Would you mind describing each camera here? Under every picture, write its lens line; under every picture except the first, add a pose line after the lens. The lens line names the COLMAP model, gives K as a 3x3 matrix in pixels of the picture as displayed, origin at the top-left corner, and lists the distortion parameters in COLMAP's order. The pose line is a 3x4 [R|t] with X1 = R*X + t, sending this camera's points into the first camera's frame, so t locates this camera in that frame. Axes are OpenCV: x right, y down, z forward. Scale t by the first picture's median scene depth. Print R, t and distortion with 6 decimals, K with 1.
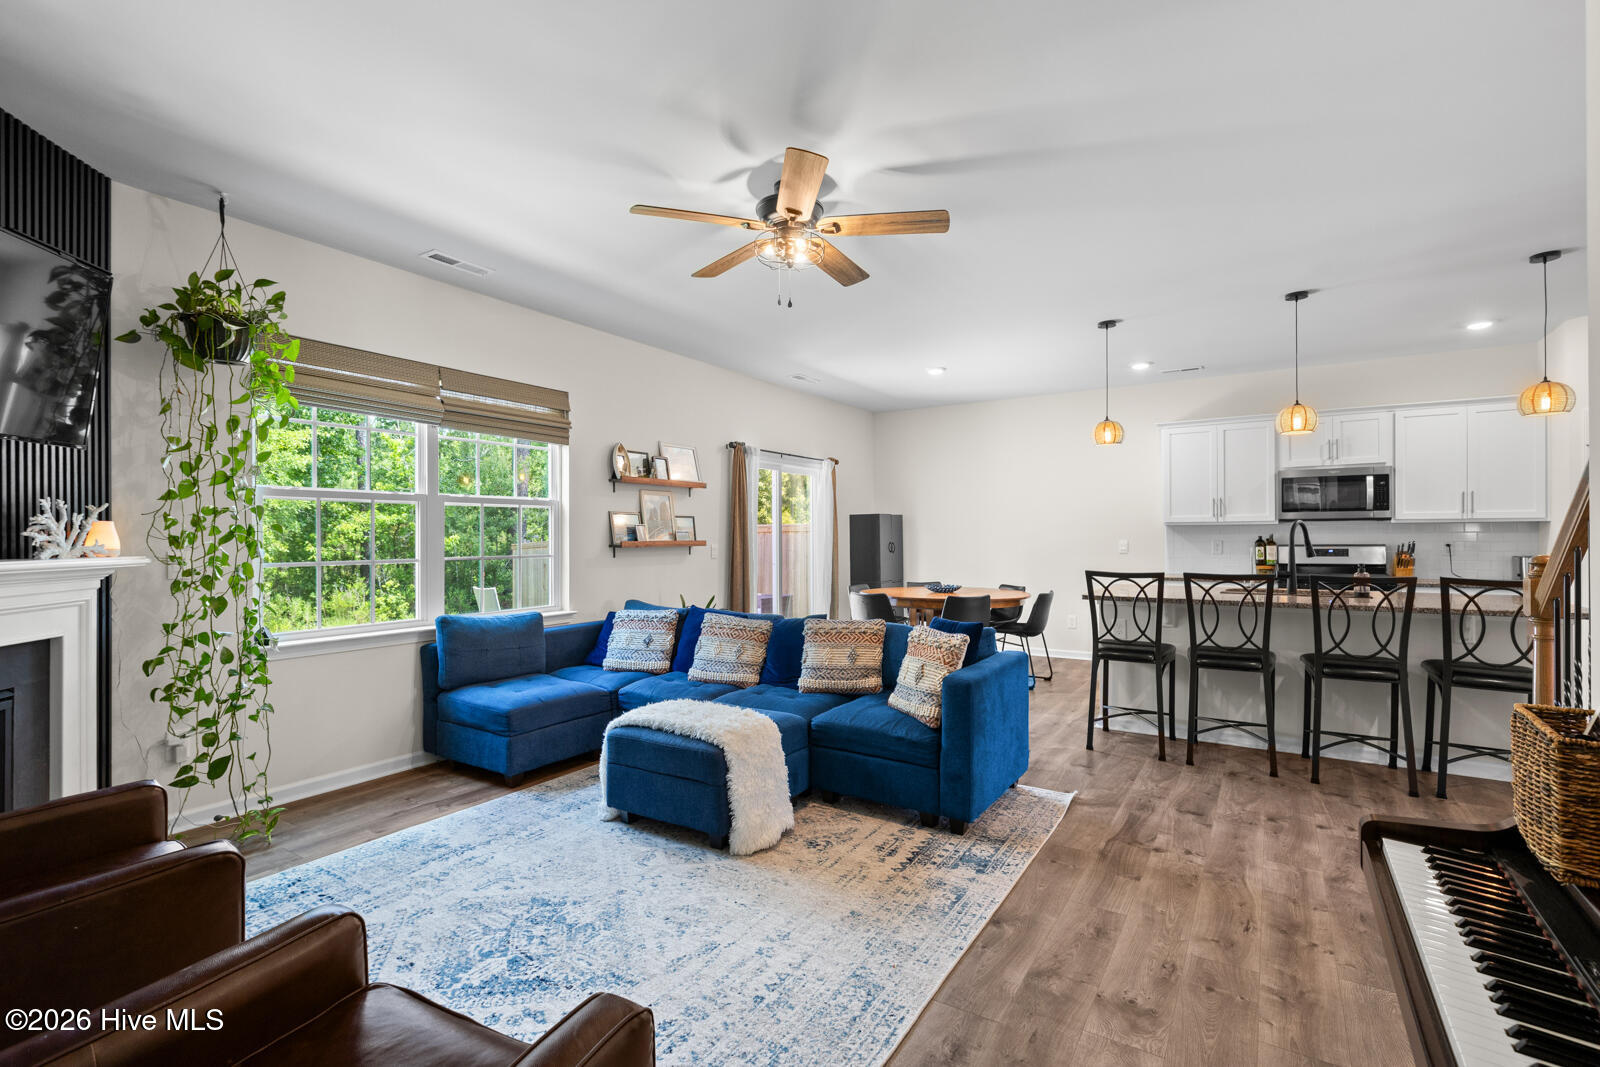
lens RADIAL K [[716.7, 0, 818.2], [0, 716.7, 535.7], [0, 0, 1]] dist [0.005275, -0.000331]
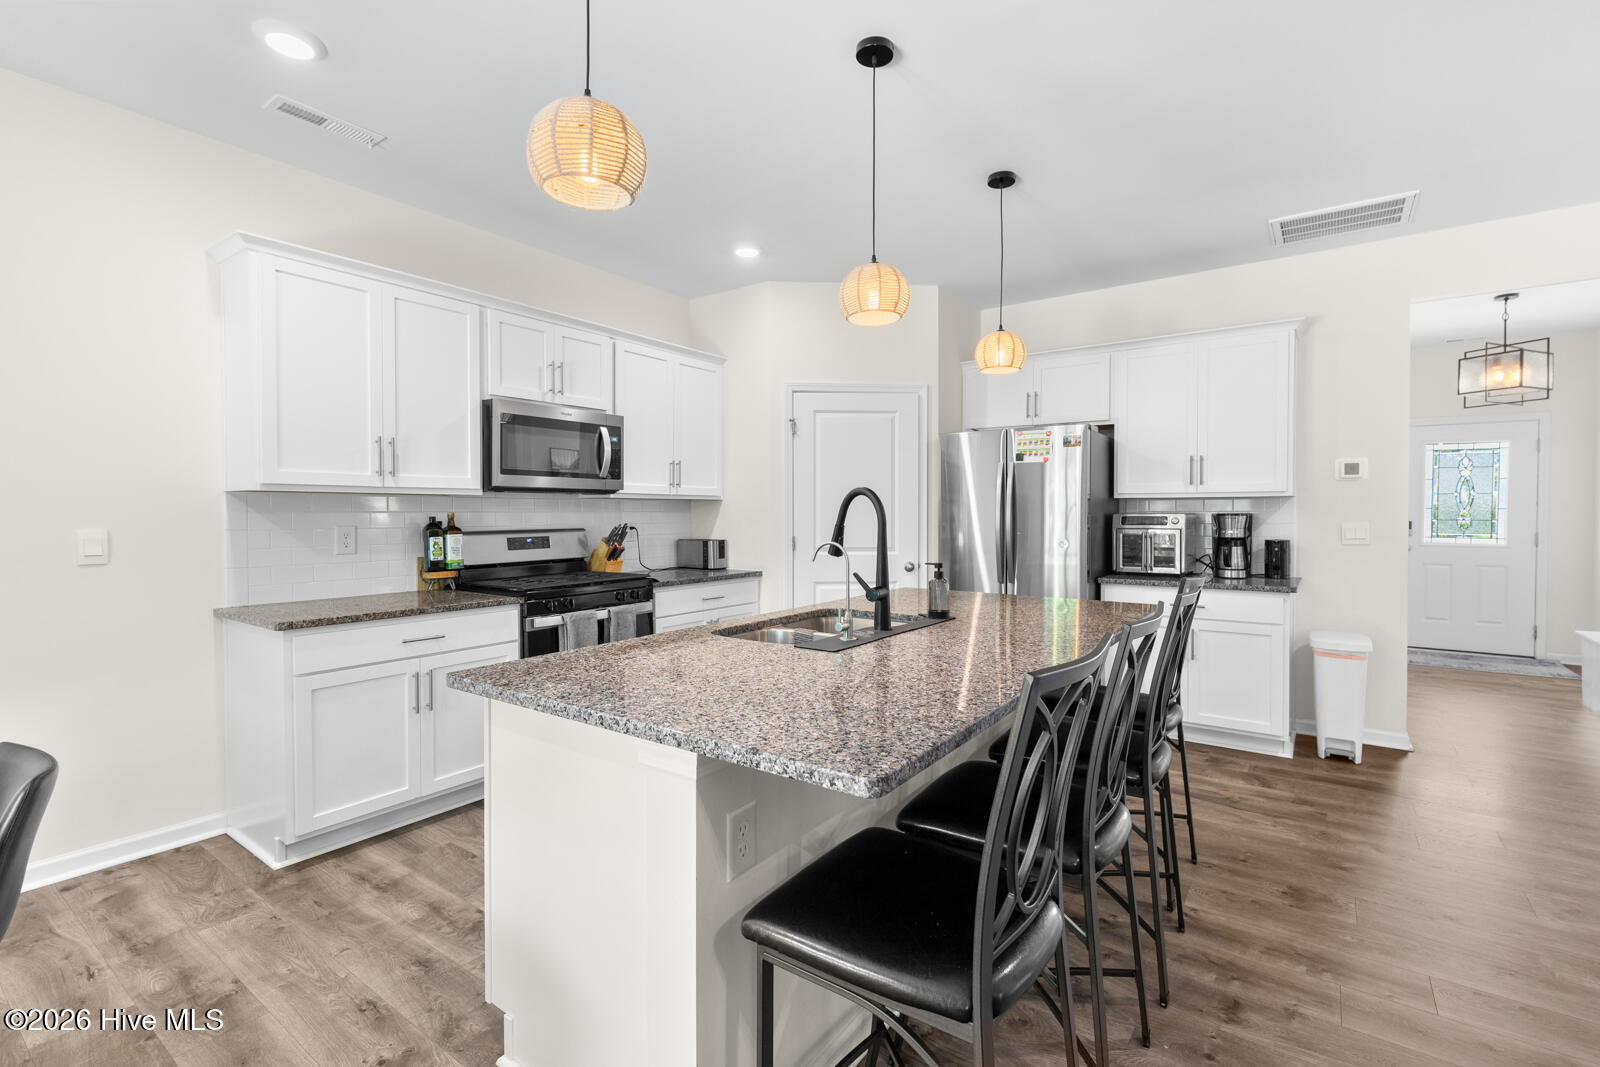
lens RADIAL K [[716.7, 0, 803.1], [0, 716.7, 525.9], [0, 0, 1]] dist [0.005275, -0.000331]
pose [[0.063272, -0.011657, 0.997928, 0.181615], [-0.001619, 0.999929, 0.011783, 0.002575], [-0.997995, -0.002361, 0.063249, 1.278738]]
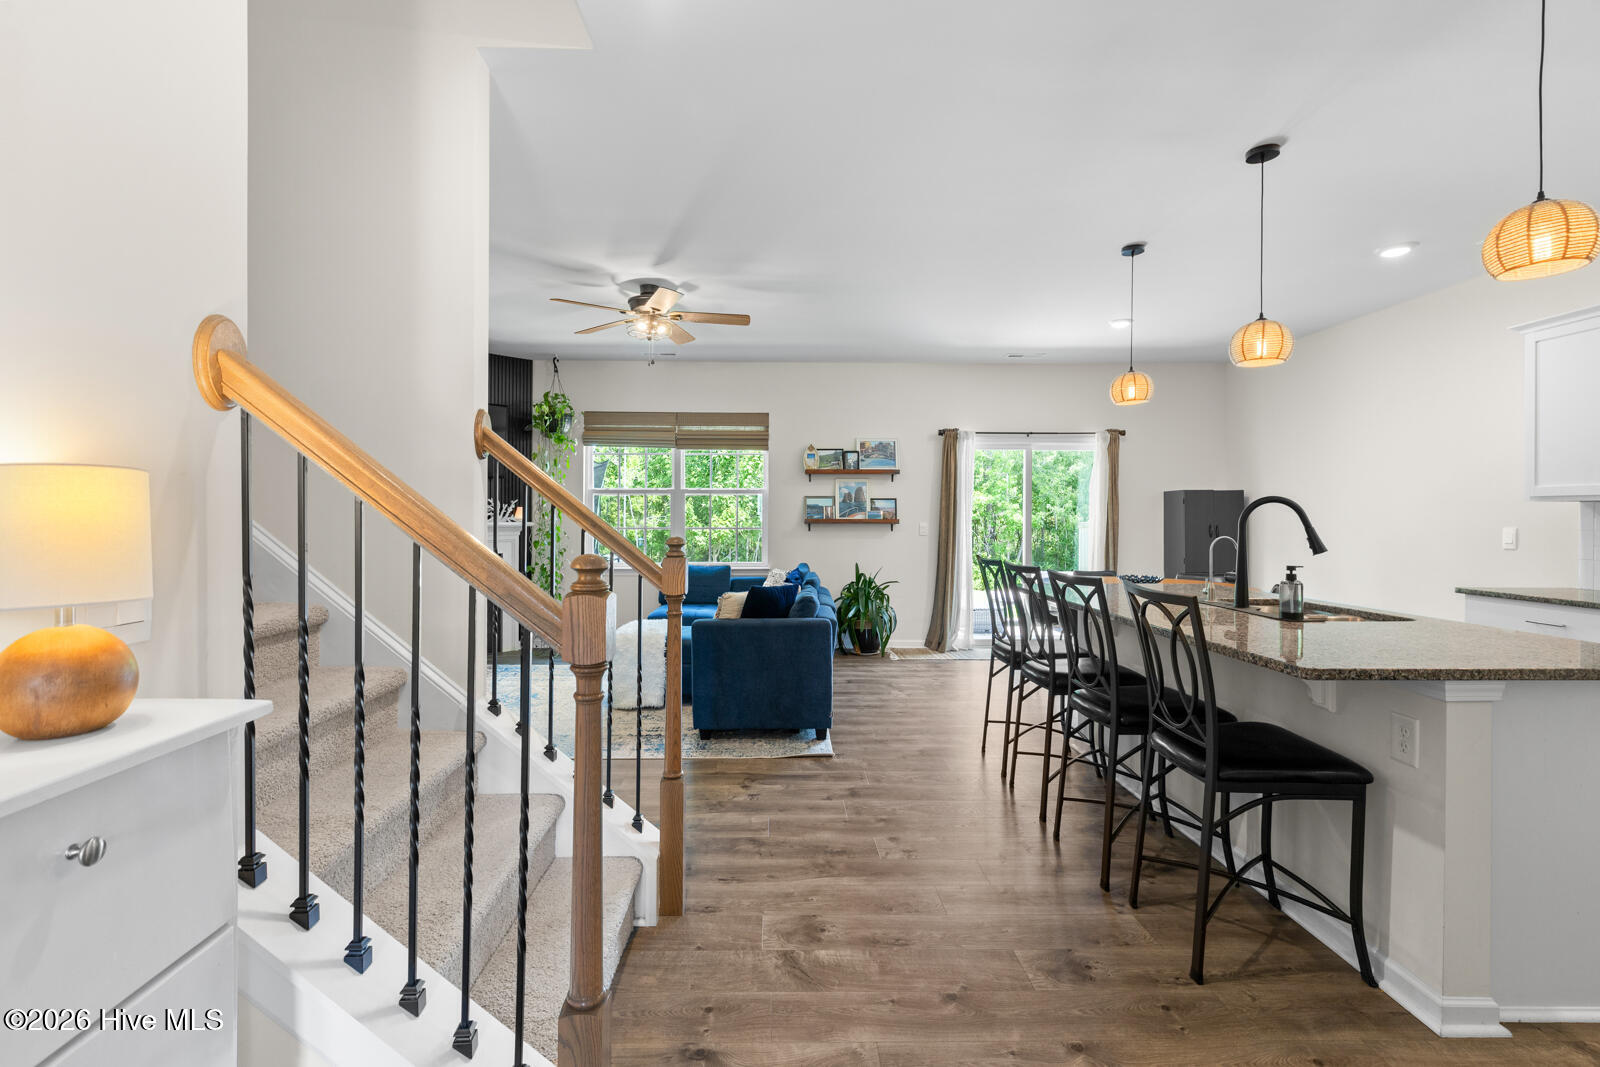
lens RADIAL K [[716.7, 0, 801.0], [0, 716.7, 525.9], [0, 0, 1]] dist [0.005275, -0.000331]
pose [[0.556549, 0.019722, -0.830581, 1.229813], [-0.003574, 0.999766, 0.021344, -0.008823], [0.830807, -0.008911, 0.556489, 0.357780]]
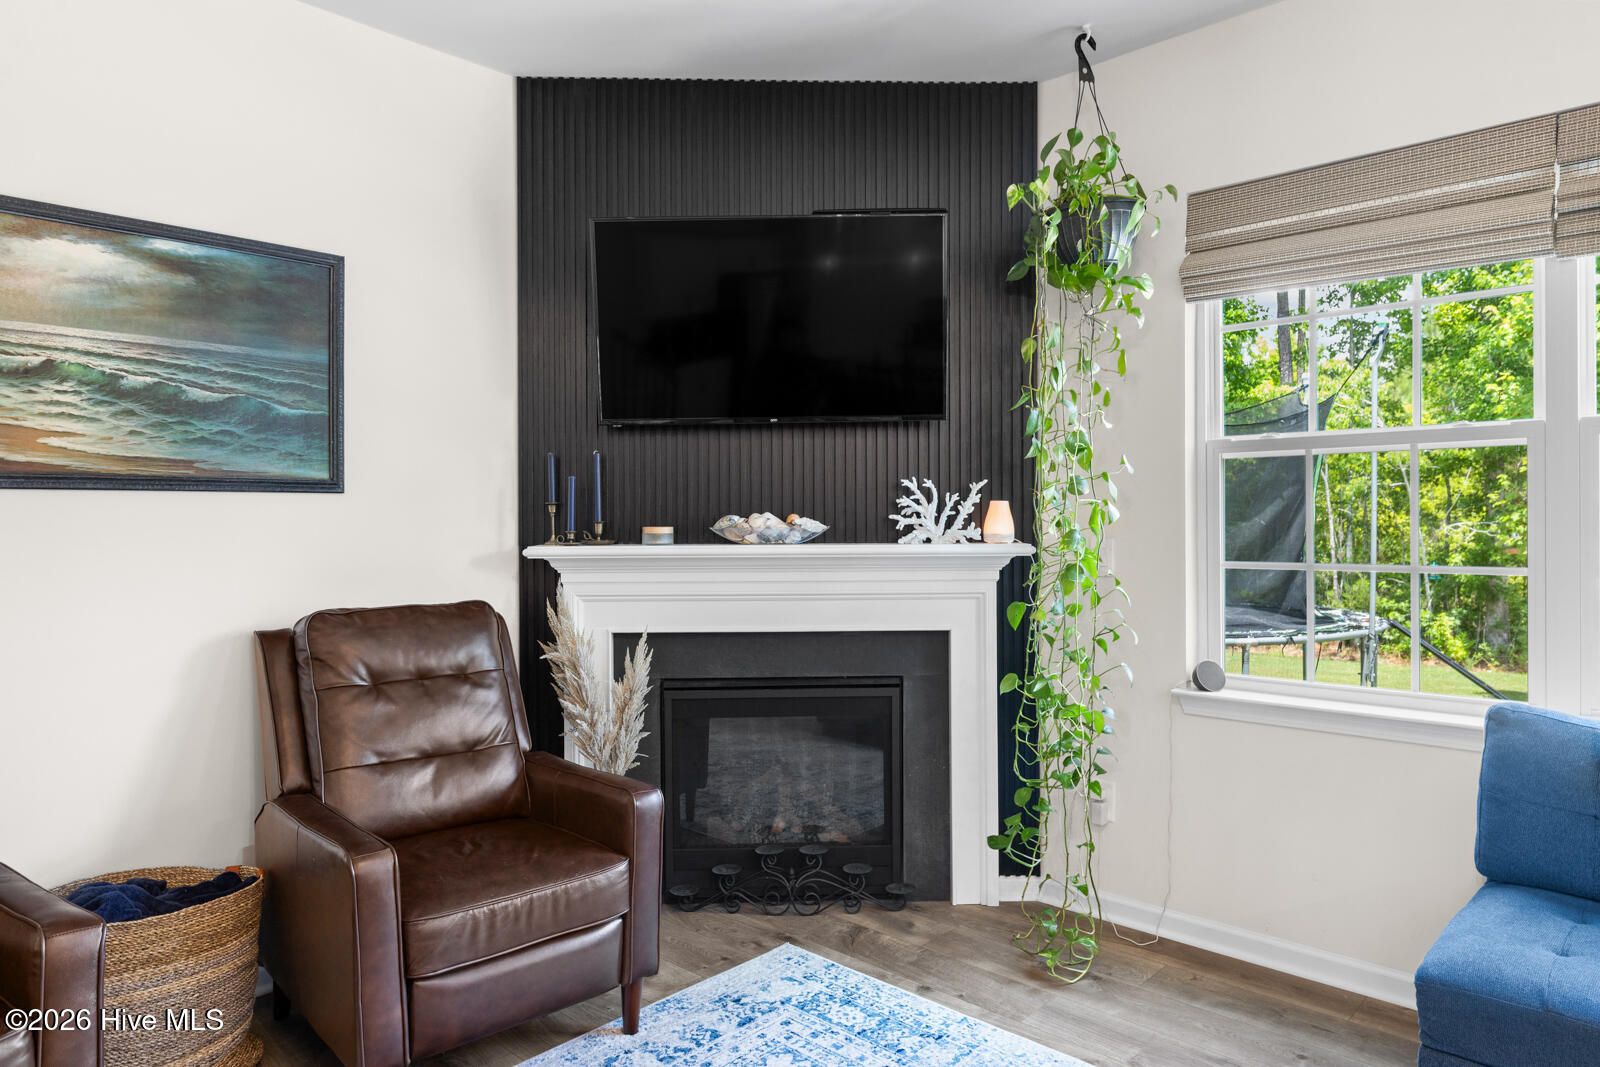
lens RADIAL K [[1005.6, 0, 809.8], [0, 1005.6, 528.1], [0, 0, 1]] dist [0.004082, 0.002971]
pose [[-0.189462, 0.013737, -0.981792, 0.160545], [0.005262, 0.999902, 0.012975, -0.003452], [0.981874, -0.002708, -0.189516, 0.811170]]
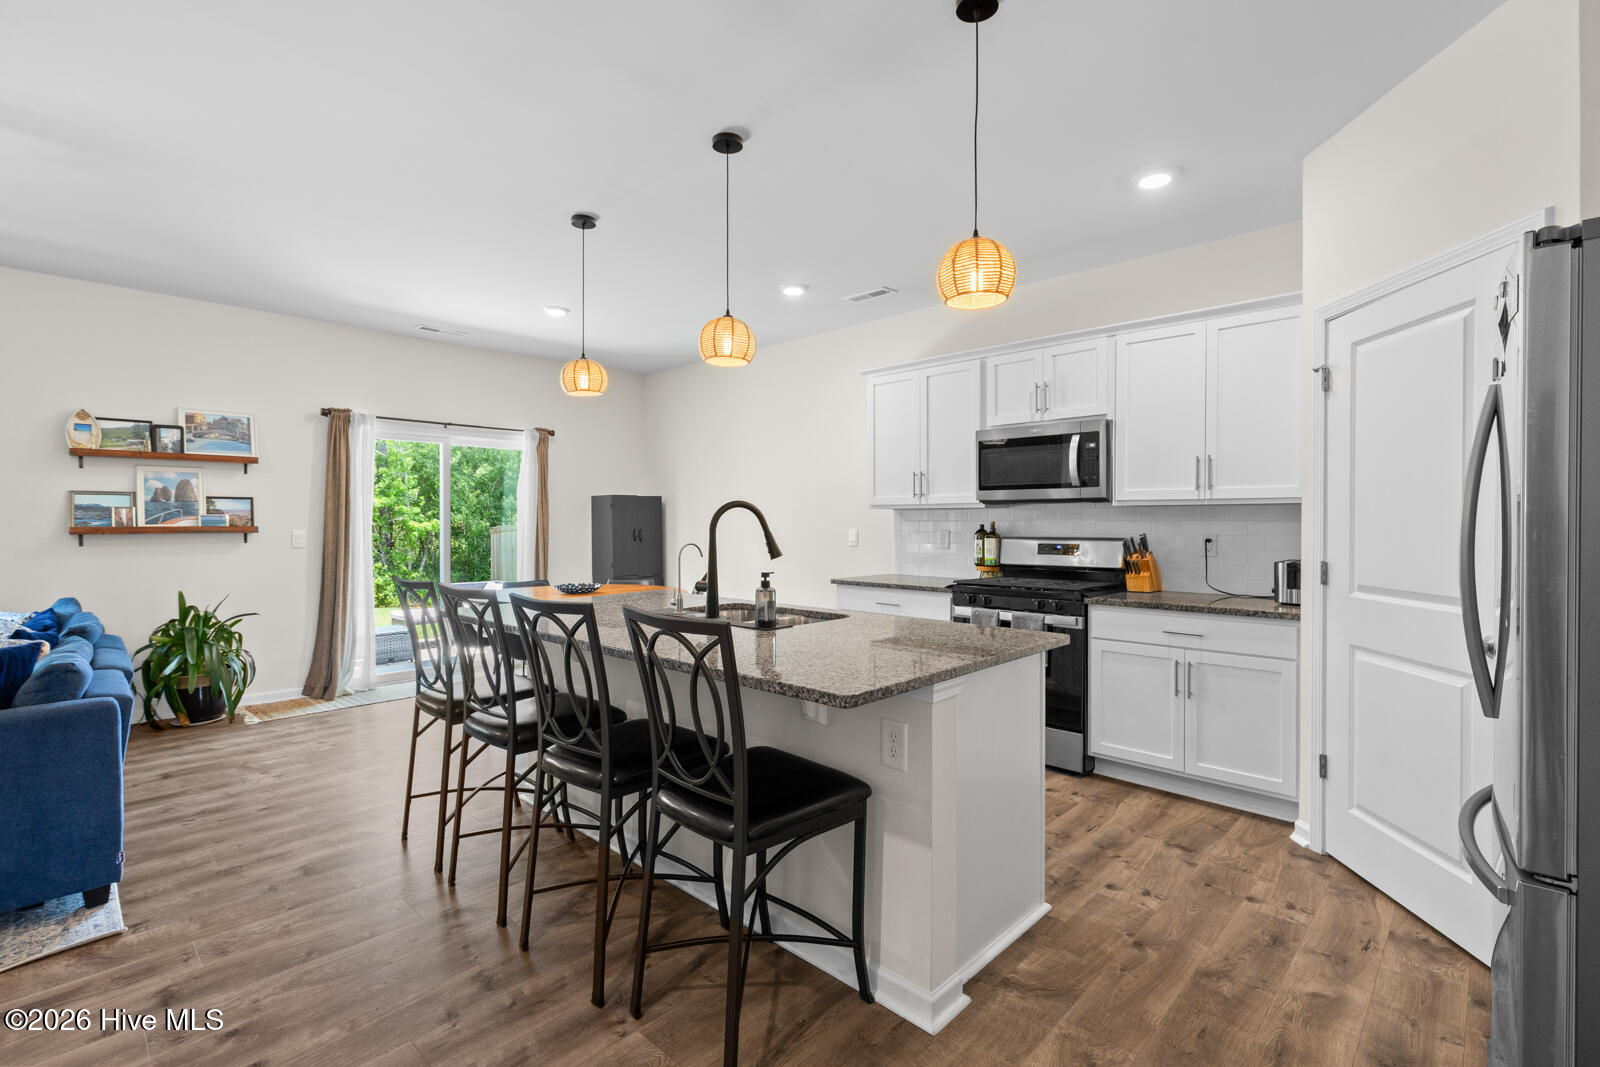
lens RADIAL K [[716.7, 0, 802.0], [0, 716.7, 525.8], [0, 0, 1]] dist [0.005275, -0.000331]
pose [[0.981132, 0.007051, -0.193213, 1.072110], [-0.004954, 0.999924, 0.011333, -0.008588], [0.193278, -0.010162, 0.981091, 0.492934]]
